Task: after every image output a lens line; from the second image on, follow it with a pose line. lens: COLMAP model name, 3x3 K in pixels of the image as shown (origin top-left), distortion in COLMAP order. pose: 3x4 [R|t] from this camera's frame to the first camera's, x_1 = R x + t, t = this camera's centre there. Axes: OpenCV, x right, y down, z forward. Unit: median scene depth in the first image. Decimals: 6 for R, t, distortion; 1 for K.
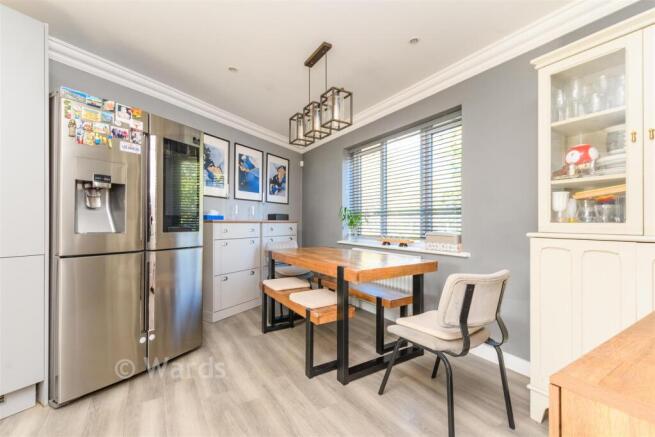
lens RADIAL K [[293.0, 0, 327.5], [0, 293.0, 218.5], [0, 0, 1]] dist [-0.001038, -0.000086]
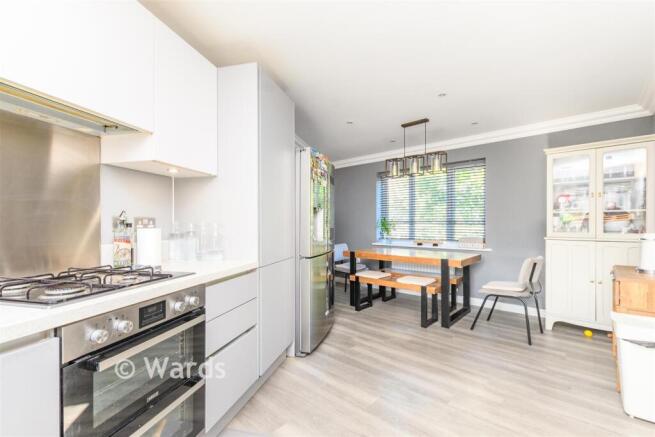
lens RADIAL K [[293.0, 0, 327.5], [0, 293.0, 218.5], [0, 0, 1]] dist [-0.001038, -0.000086]
pose [[0.963947, 0.004722, 0.266053, -0.949359], [-0.003496, 0.999981, -0.005082, -0.047052], [-0.266072, 0.003968, 0.963945, -0.393643]]
